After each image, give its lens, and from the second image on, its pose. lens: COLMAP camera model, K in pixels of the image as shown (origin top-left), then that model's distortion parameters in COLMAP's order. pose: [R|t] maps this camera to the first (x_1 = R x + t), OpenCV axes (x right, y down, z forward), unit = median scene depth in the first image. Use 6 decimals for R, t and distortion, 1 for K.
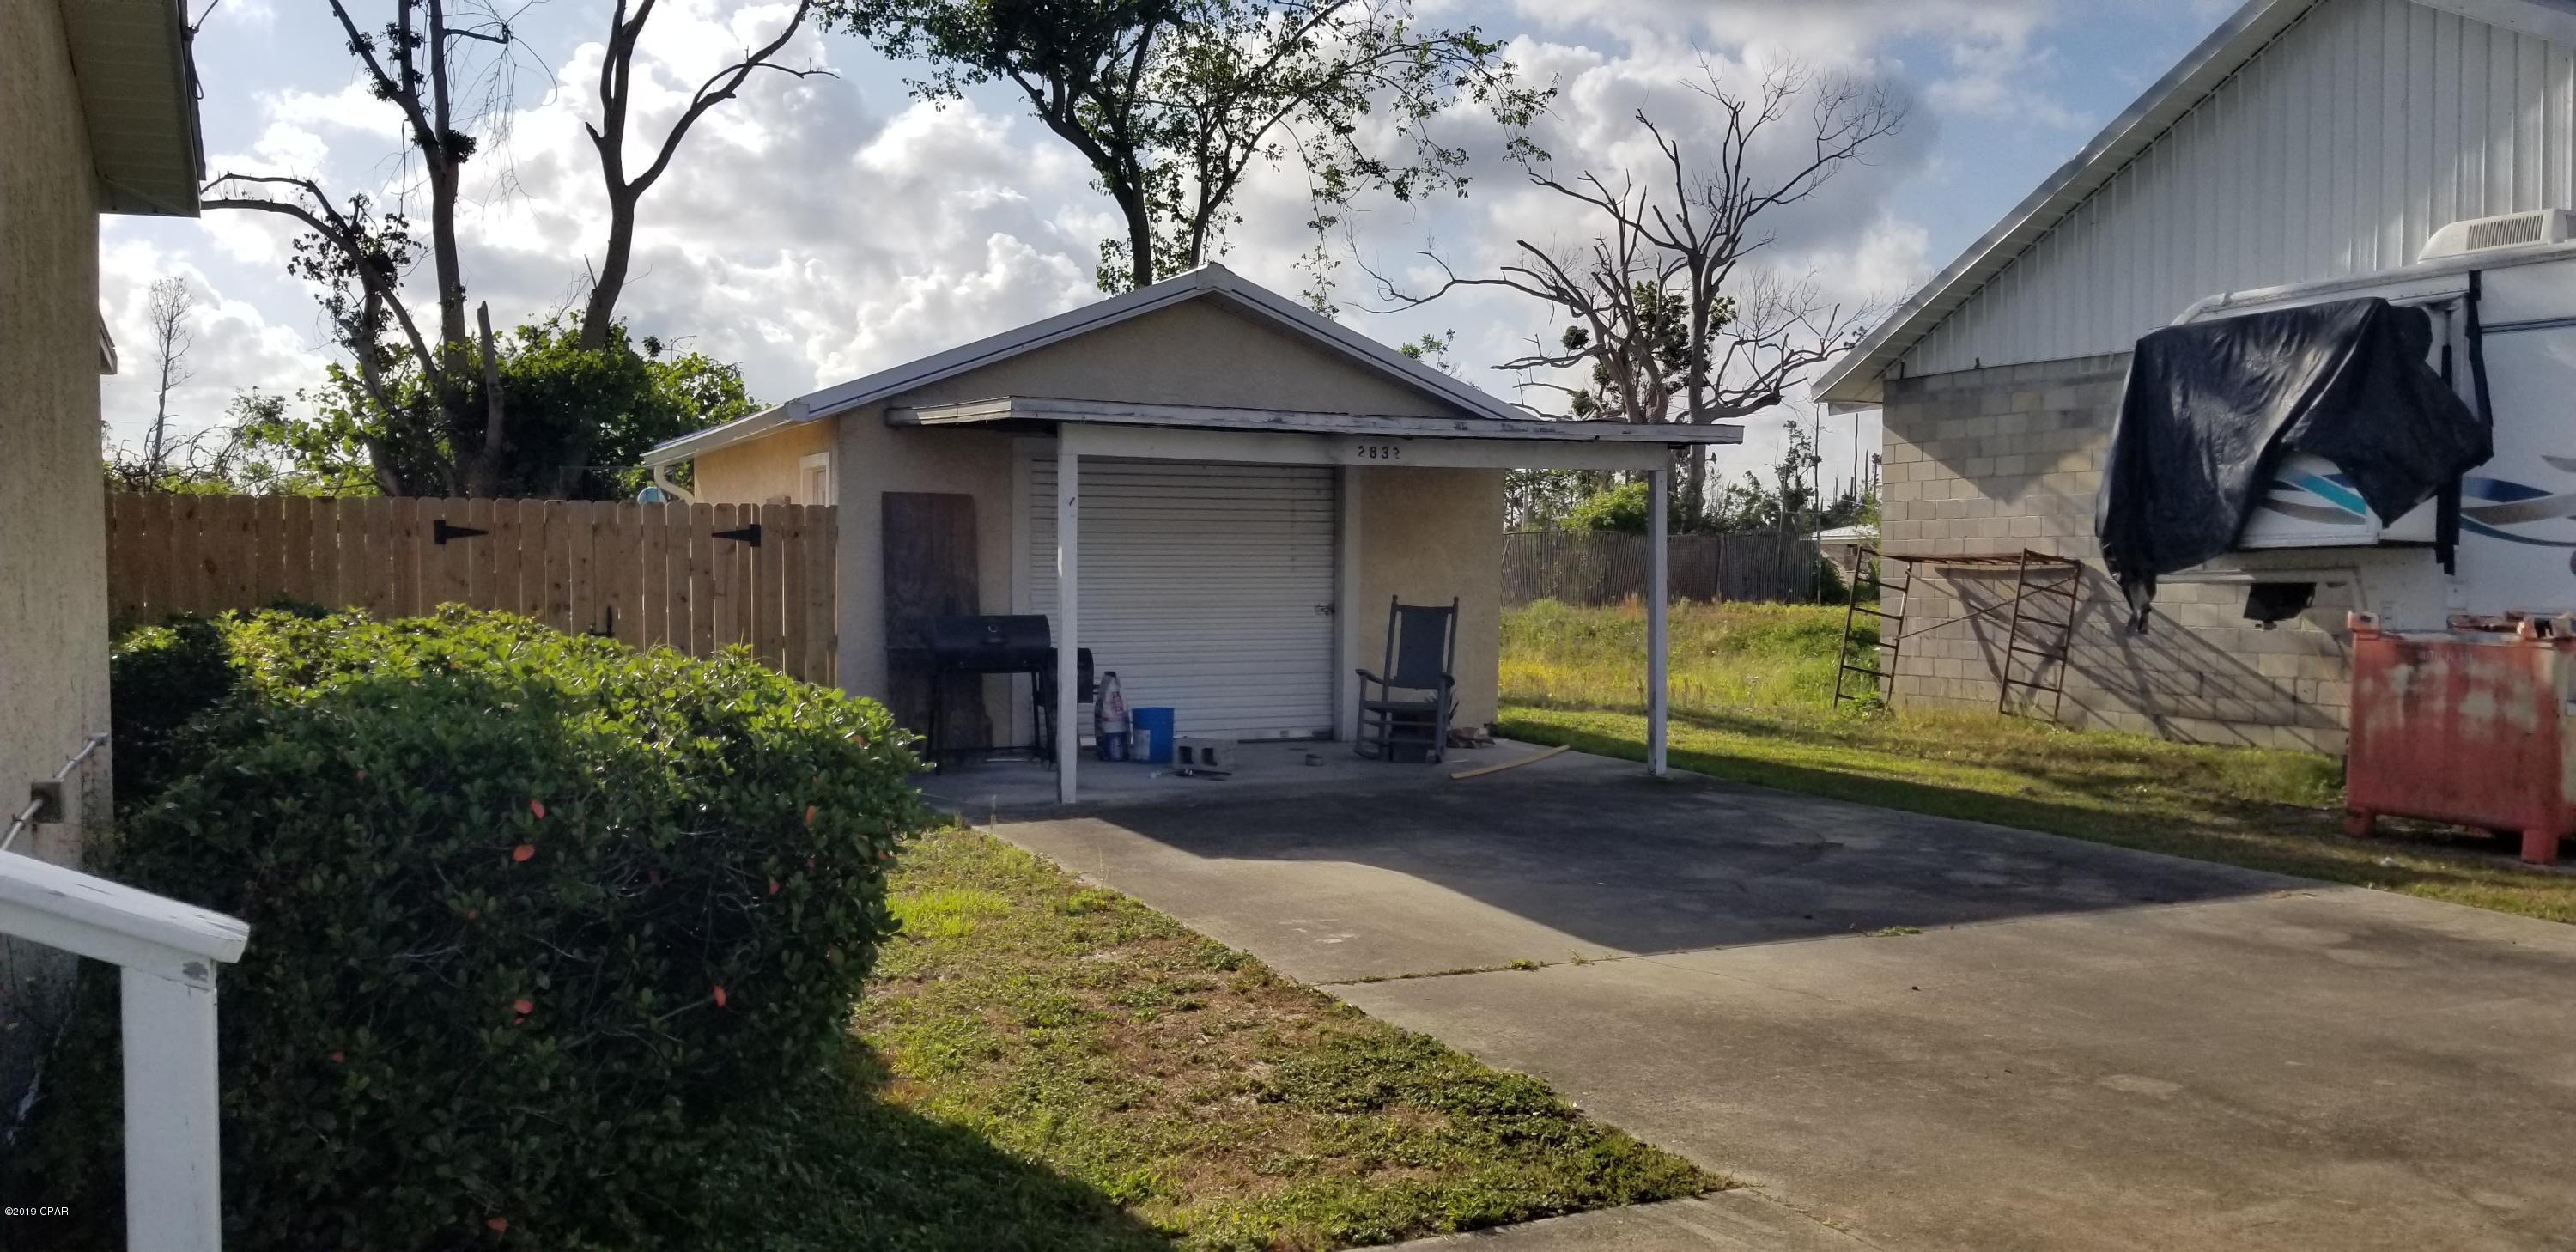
lens RADIAL K [[1993.3, 0, 1287.7], [0, 1993.3, 623.0], [0, 0, 1]] dist [0.032213, -0.065058]
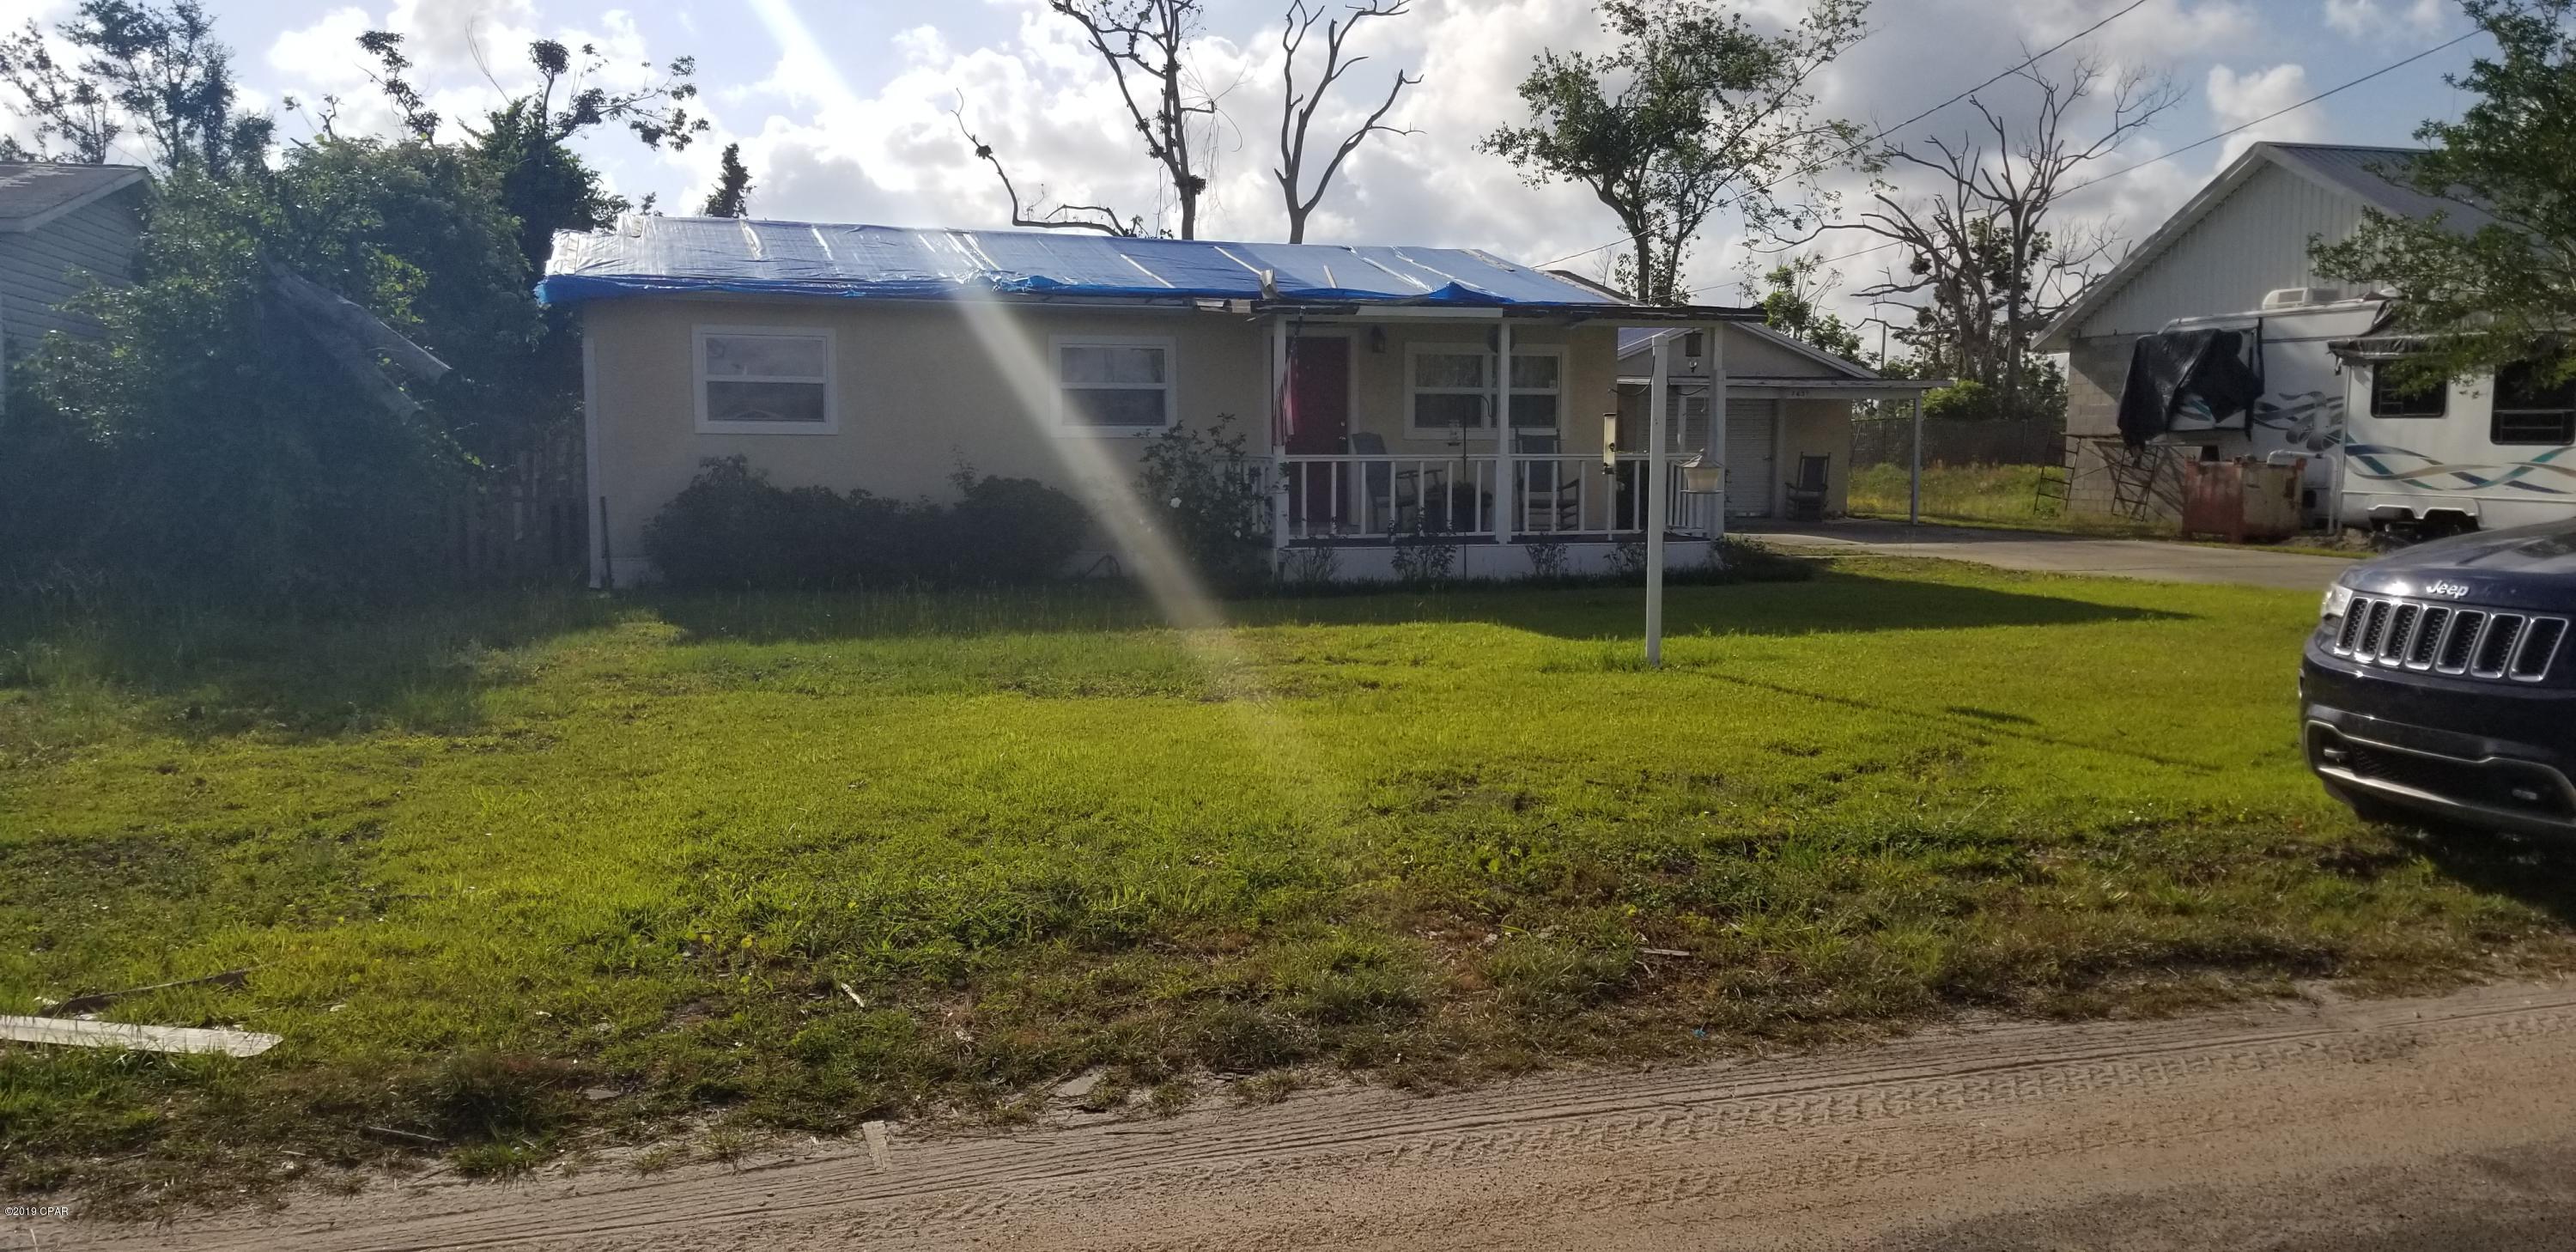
lens RADIAL K [[1993.3, 0, 1287.0], [0, 1993.3, 635.4], [0, 0, 1]] dist [0.032213, -0.065058]
pose [[0.985247, 0.015059, -0.170472, -0.074974], [-0.004040, 0.997890, 0.064804, 0.027740], [0.171089, -0.063159, 0.983229, -0.766969]]
